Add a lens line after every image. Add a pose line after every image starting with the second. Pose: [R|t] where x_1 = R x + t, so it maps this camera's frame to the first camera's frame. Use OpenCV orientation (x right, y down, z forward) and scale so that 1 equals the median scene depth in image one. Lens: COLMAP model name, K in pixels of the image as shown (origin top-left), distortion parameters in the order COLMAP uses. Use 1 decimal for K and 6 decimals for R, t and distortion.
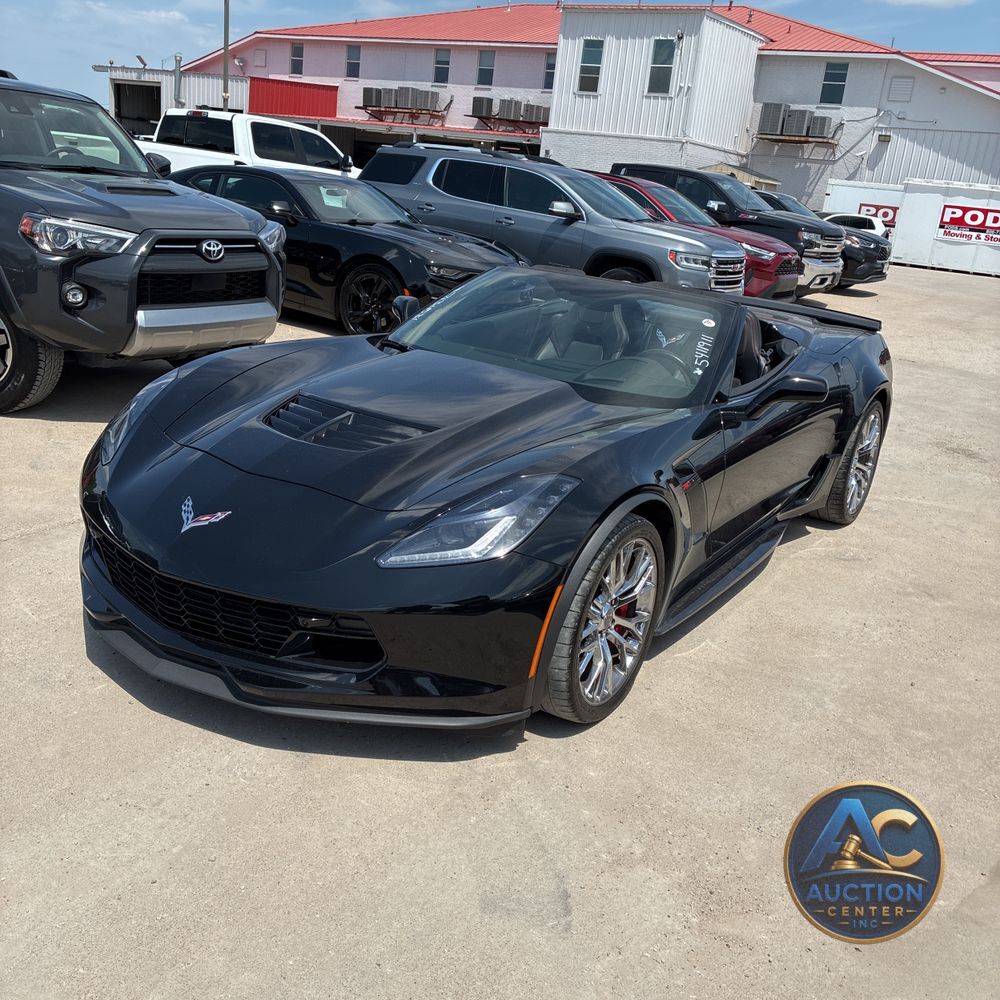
lens RADIAL K [[1006.2, 0, 504.6], [0, 1006.2, 499.6], [0, 0, 1]] dist [0.026414, 0.000000]
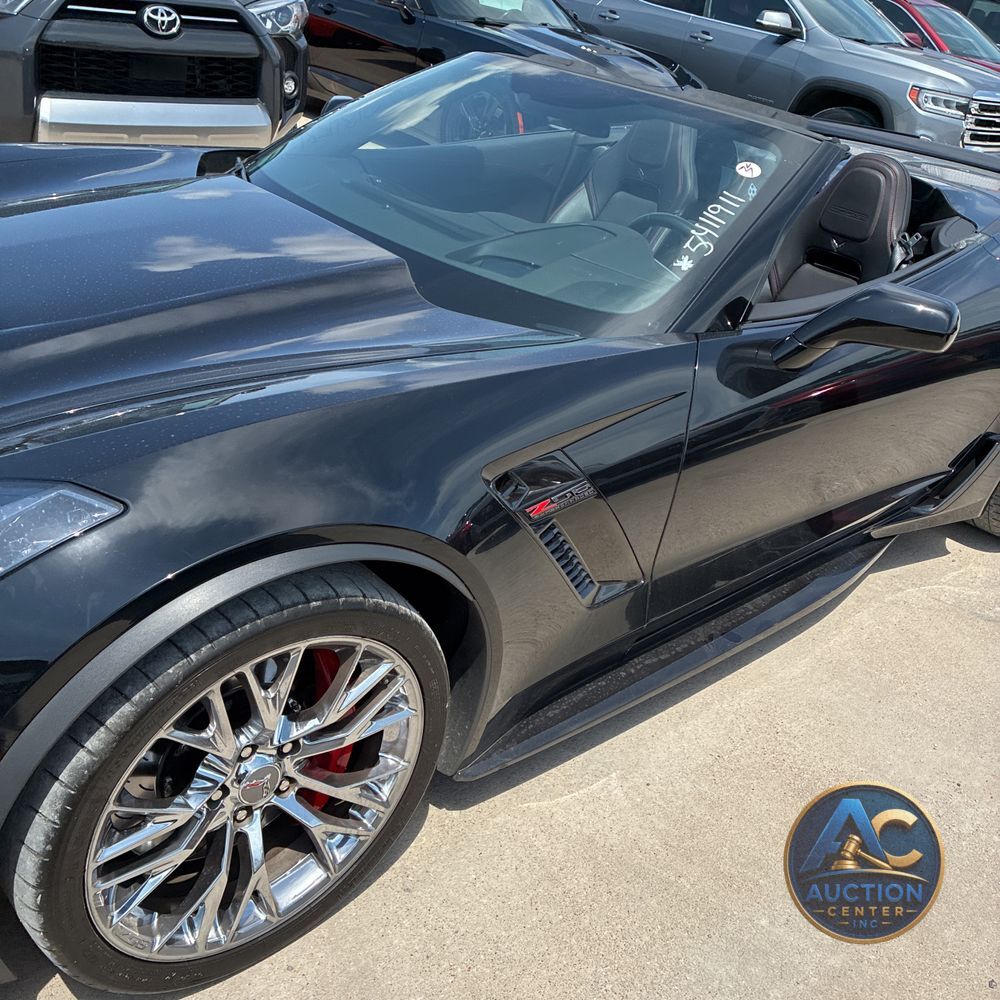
lens RADIAL K [[1006.2, 0, 500.1], [0, 1006.2, 499.4], [0, 0, 1]] dist [0.026414, 0.000000]
pose [[0.961438, 0.154259, -0.227686, 0.089813], [-0.121090, 0.980756, 0.153150, -0.029222], [0.246929, -0.119674, 0.961615, 0.180642]]
